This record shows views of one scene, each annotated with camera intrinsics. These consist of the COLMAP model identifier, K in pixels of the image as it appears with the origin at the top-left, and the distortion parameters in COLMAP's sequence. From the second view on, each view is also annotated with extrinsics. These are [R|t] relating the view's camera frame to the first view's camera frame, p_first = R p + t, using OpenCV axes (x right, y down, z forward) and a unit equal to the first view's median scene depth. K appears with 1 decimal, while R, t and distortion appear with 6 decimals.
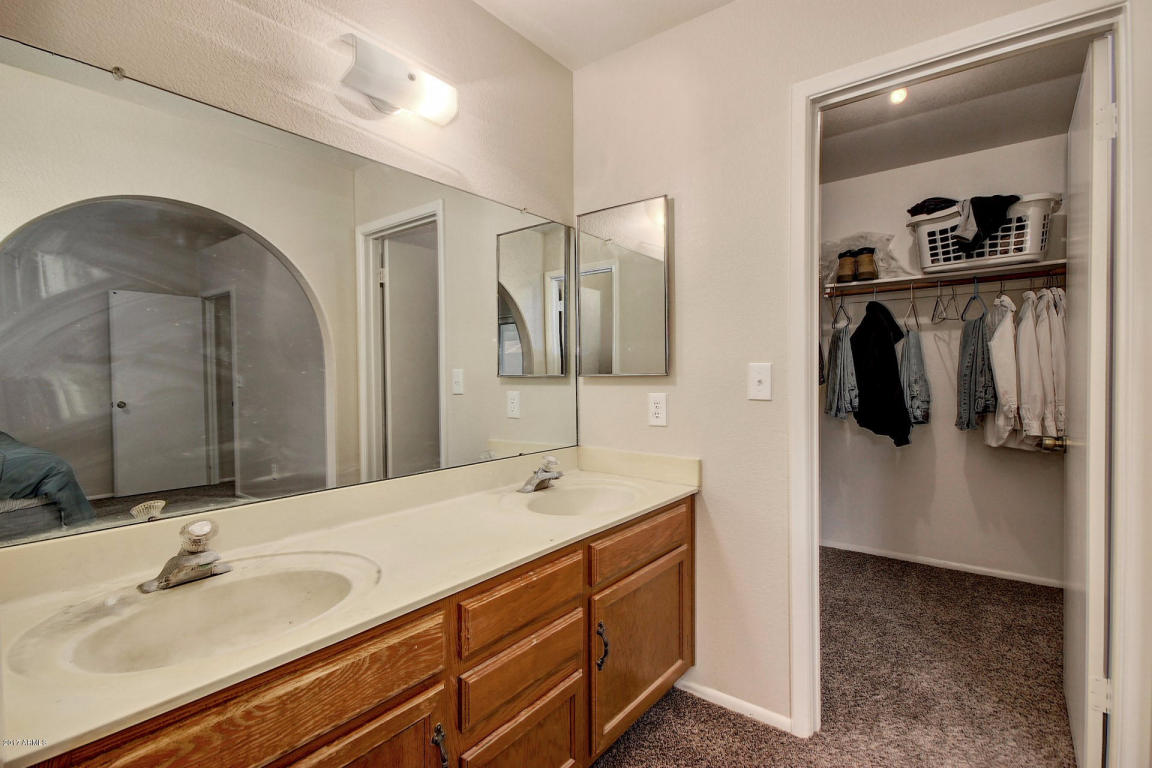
lens RADIAL K [[538.1, 0, 578.1], [0, 538.1, 380.8], [0, 0, 1]] dist [0.007088, -0.006363]
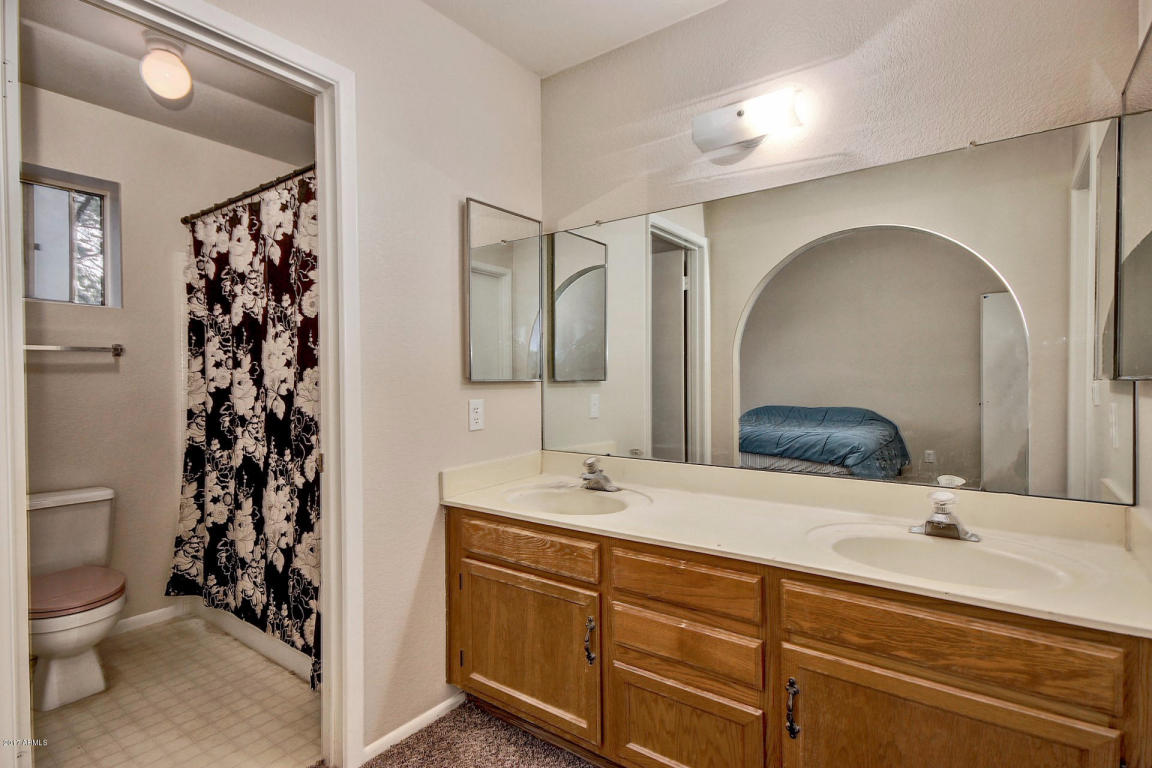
lens RADIAL K [[576.7, 0, 574.8], [0, 576.7, 386.5], [0, 0, 1]] dist [0.006005, 0.000369]
pose [[0.011211, 0.016972, -0.999793, 1.201634], [-0.005700, 0.999841, 0.016909, -0.016822], [0.999921, 0.005510, 0.011306, 0.861289]]
